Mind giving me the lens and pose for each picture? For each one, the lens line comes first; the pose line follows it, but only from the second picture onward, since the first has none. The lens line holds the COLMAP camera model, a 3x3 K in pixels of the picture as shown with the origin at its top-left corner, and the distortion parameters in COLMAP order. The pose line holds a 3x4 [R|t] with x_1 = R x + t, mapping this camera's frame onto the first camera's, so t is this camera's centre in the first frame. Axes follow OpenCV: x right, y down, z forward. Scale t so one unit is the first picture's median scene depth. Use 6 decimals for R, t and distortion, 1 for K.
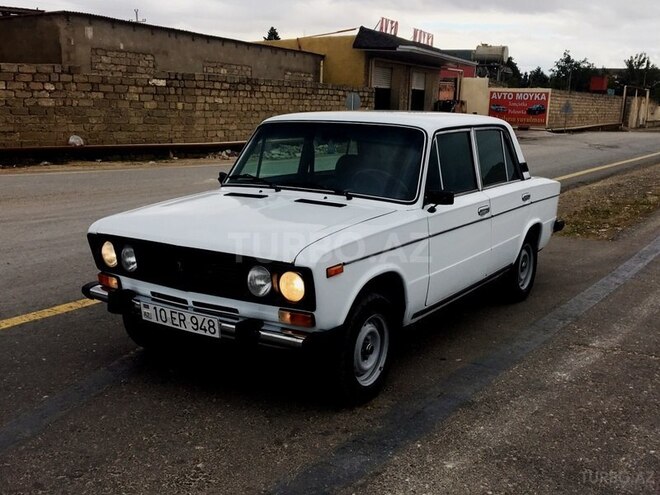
lens RADIAL K [[734.6, 0, 330.0], [0, 734.6, 247.5], [0, 0, 1]] dist [0.017435, 0.007094]
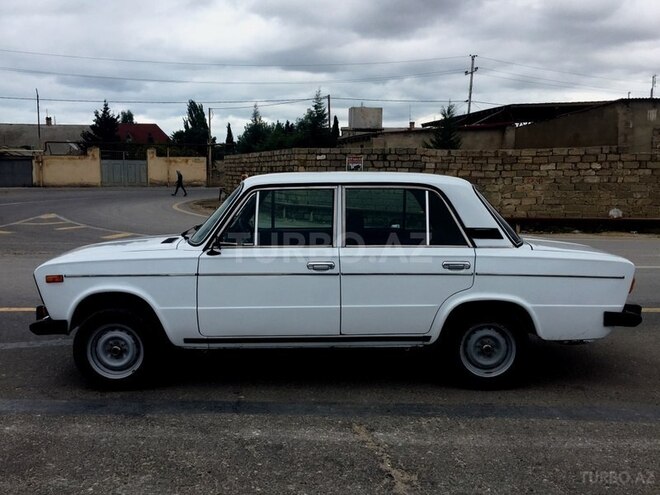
lens RADIAL K [[640.4, 0, 330.0], [0, 640.4, 247.5], [0, 0, 1]] dist [0.033489, -0.016895]
pose [[0.548449, 0.069537, -0.833287, 0.232015], [-0.149929, 0.988564, -0.016185, -0.015464], [0.822633, 0.133810, 0.552603, 0.127675]]
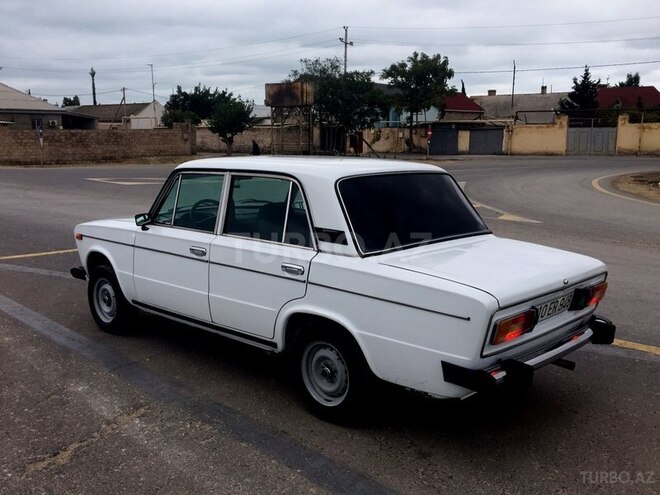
lens RADIAL K [[640.4, 0, 330.0], [0, 640.4, 247.5], [0, 0, 1]] dist [0.033489, -0.016895]
pose [[-0.175295, 0.135903, -0.975091, 0.255911], [-0.197910, 0.965344, 0.170124, -0.059558], [0.964419, 0.222802, -0.142323, 0.319065]]
